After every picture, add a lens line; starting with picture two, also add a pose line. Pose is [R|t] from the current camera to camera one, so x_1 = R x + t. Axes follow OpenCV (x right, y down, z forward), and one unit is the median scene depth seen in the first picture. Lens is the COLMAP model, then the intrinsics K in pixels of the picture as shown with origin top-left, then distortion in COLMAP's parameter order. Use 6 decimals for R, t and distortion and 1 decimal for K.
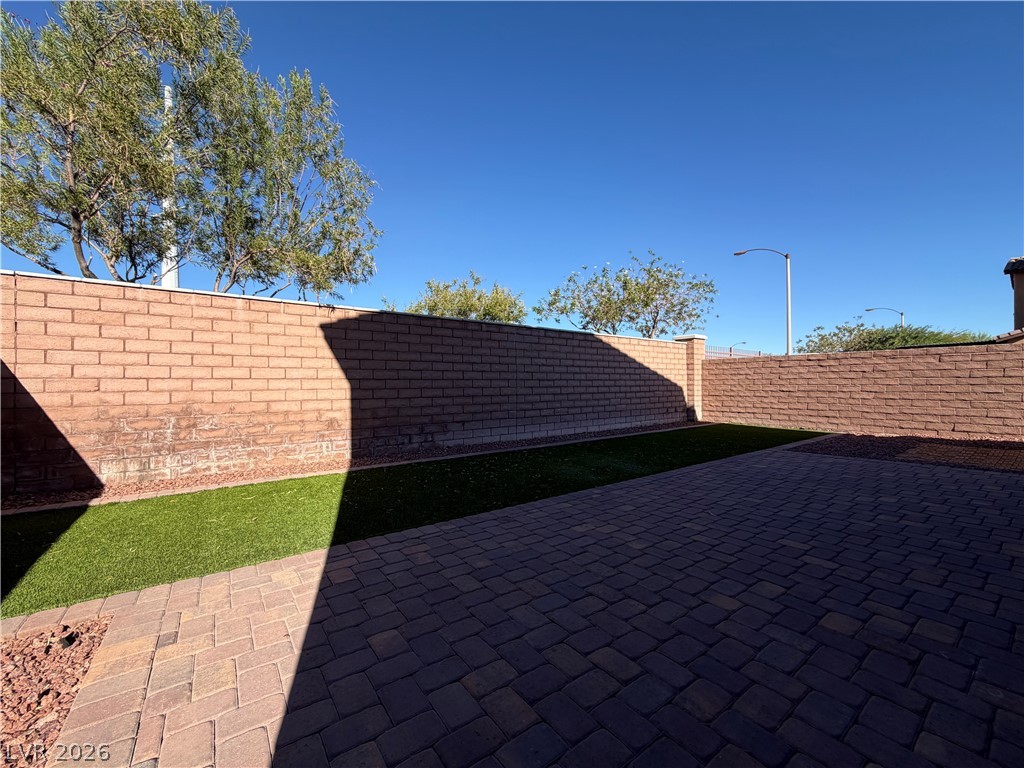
lens RADIAL K [[407.8, 0, 516.1], [0, 407.8, 383.2], [0, 0, 1]] dist [-0.000824, 0.000259]
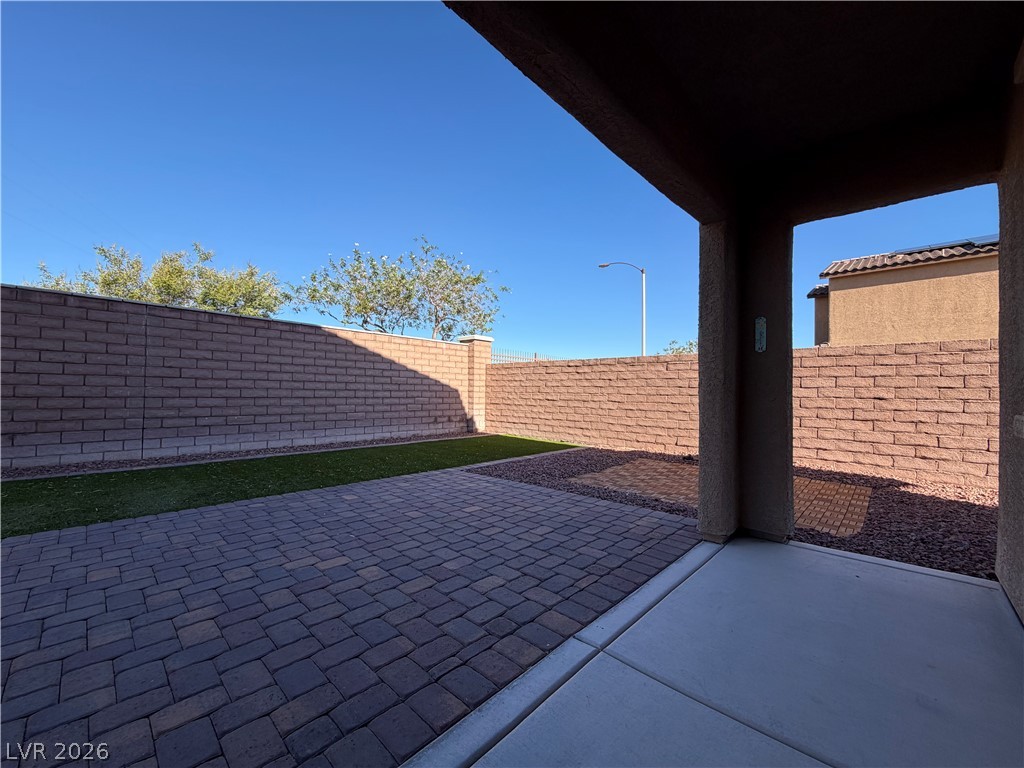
lens RADIAL K [[407.8, 0, 503.6], [0, 407.8, 387.9], [0, 0, 1]] dist [-0.000824, 0.000259]
pose [[0.984754, 0.022874, 0.172442, 0.380143], [-0.021609, 0.999724, -0.009206, 0.003402], [-0.172605, 0.005339, 0.984977, 0.115772]]
